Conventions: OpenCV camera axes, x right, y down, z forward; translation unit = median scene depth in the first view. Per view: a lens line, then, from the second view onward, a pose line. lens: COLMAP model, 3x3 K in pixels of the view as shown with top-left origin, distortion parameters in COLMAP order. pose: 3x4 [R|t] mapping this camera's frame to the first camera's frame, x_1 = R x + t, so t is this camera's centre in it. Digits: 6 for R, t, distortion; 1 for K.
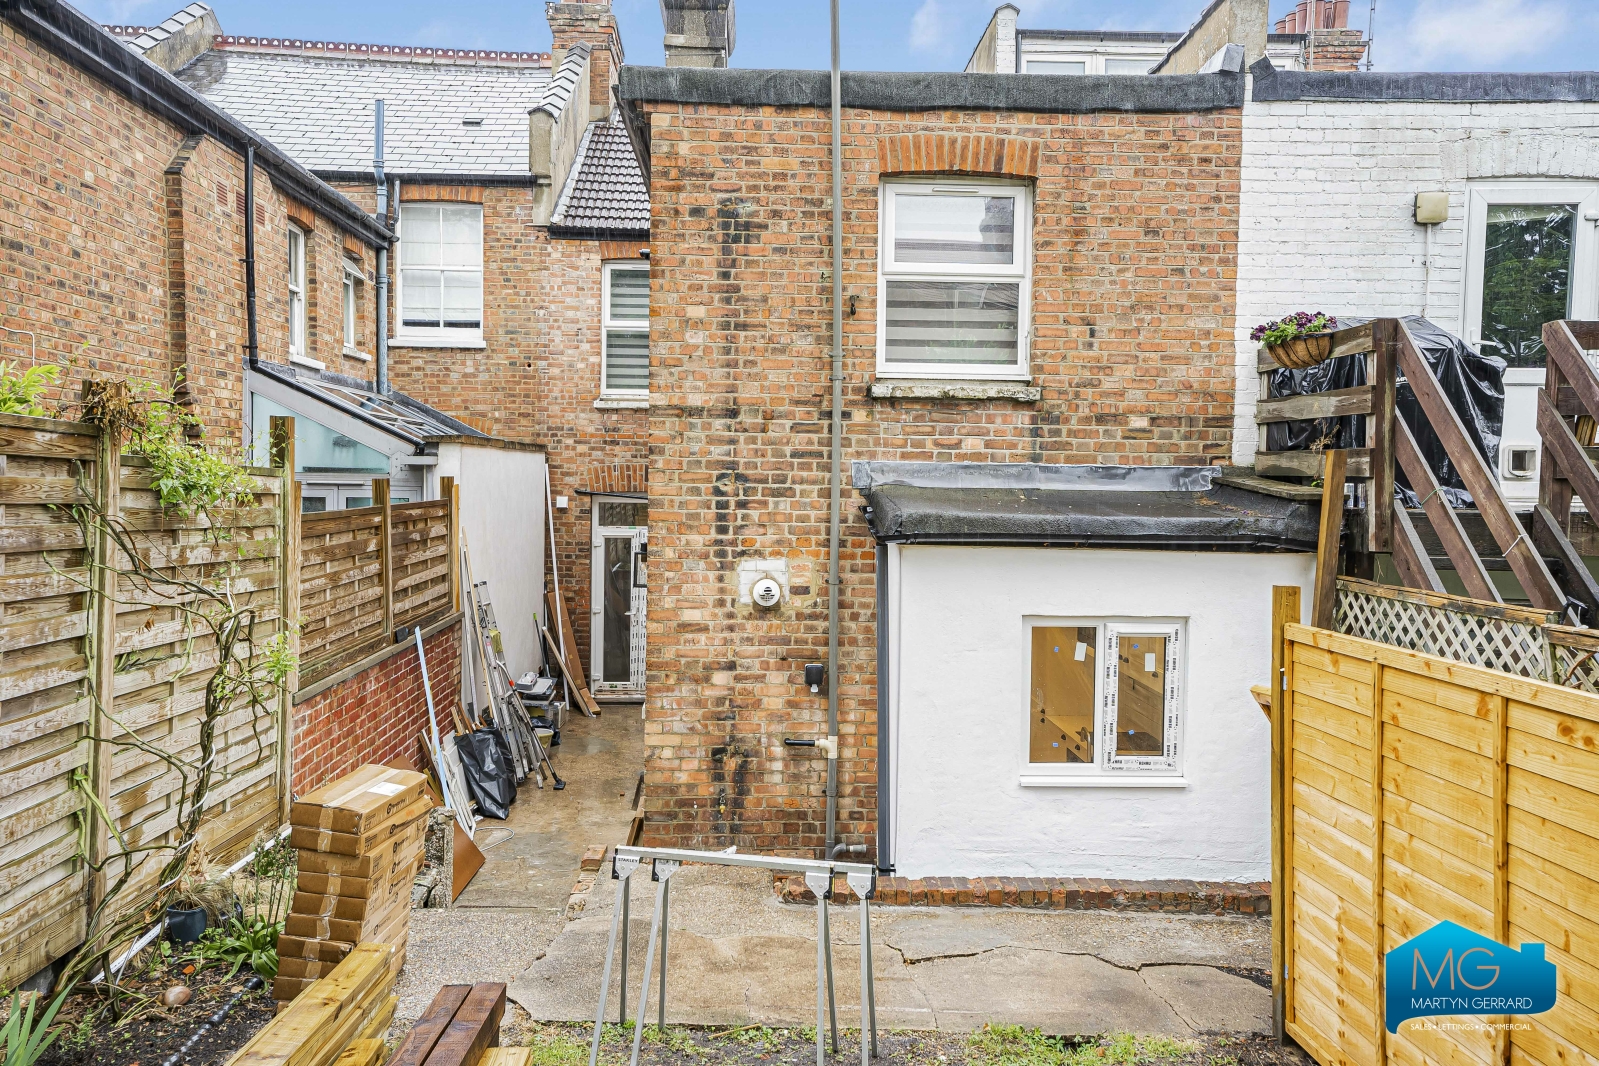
lens RADIAL K [[1251.1, 0, 799.1], [0, 1251.1, 485.1], [0, 0, 1]] dist [0.028040, 0.012462]
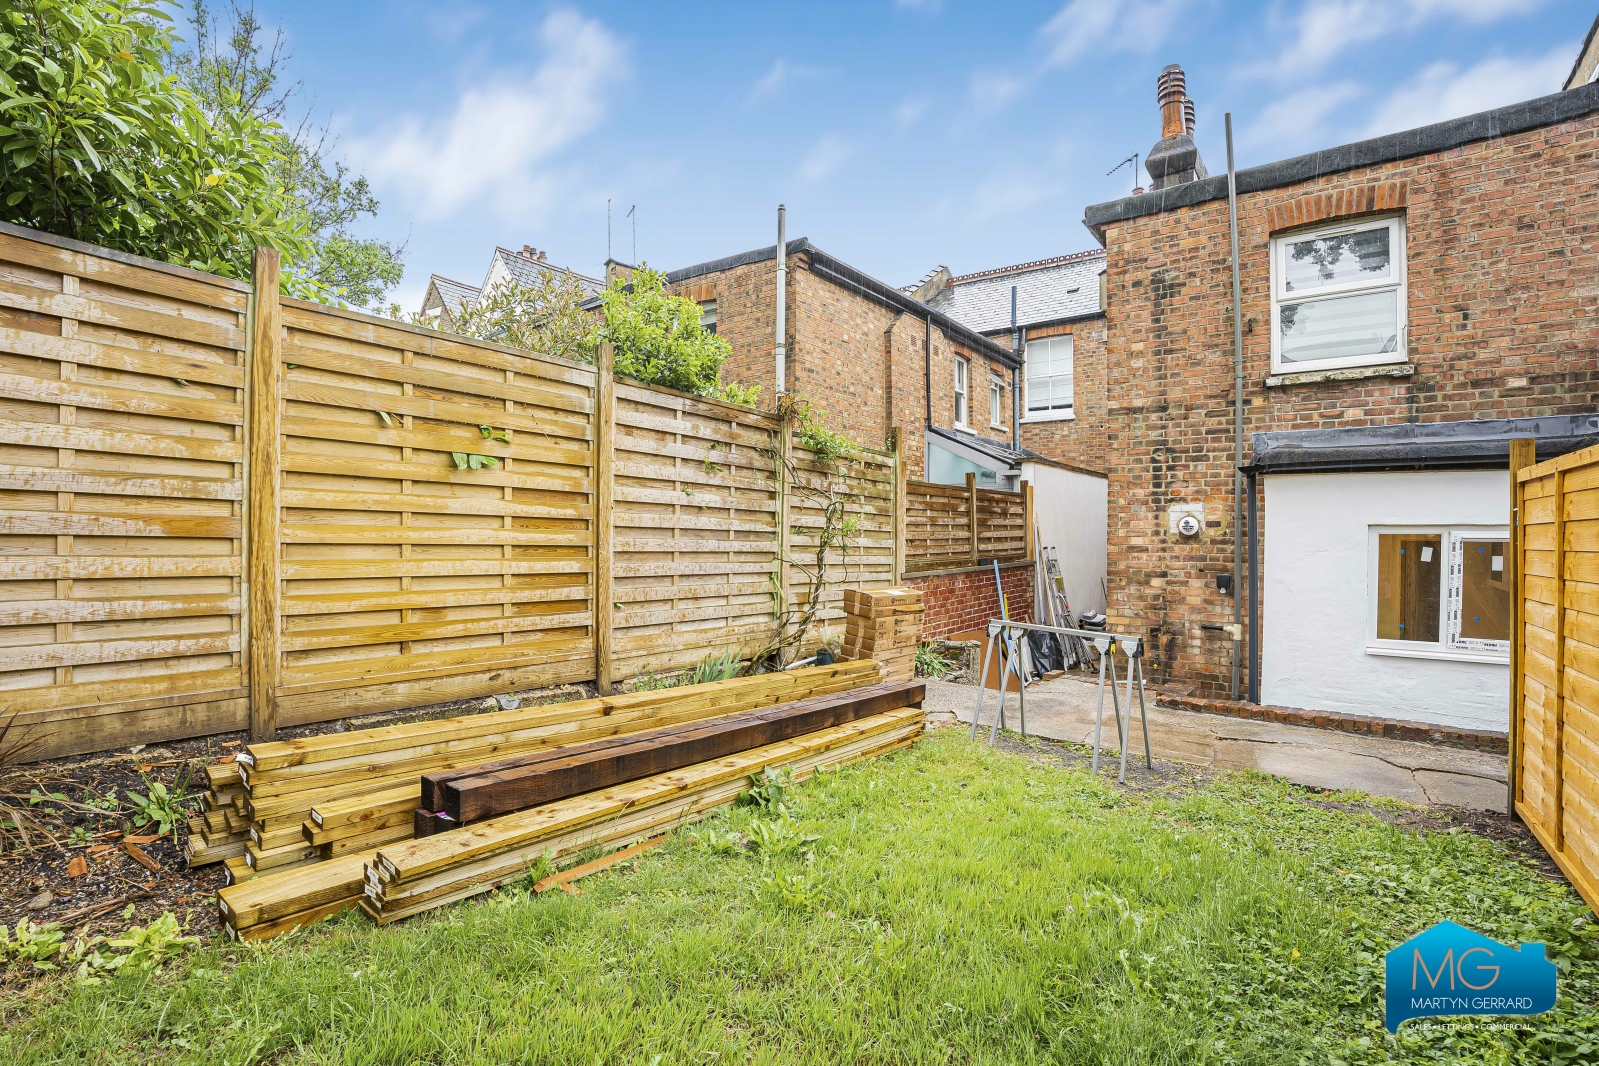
lens RADIAL K [[752.8, 0, 806.1], [0, 752.8, 525.7], [0, 0, 1]] dist [-0.058923, 0.015173]
pose [[0.769662, -0.015372, -0.638266, 0.186022], [-0.005726, 0.999504, -0.030978, 0.115054], [0.638426, 0.027497, 0.769192, 0.030770]]
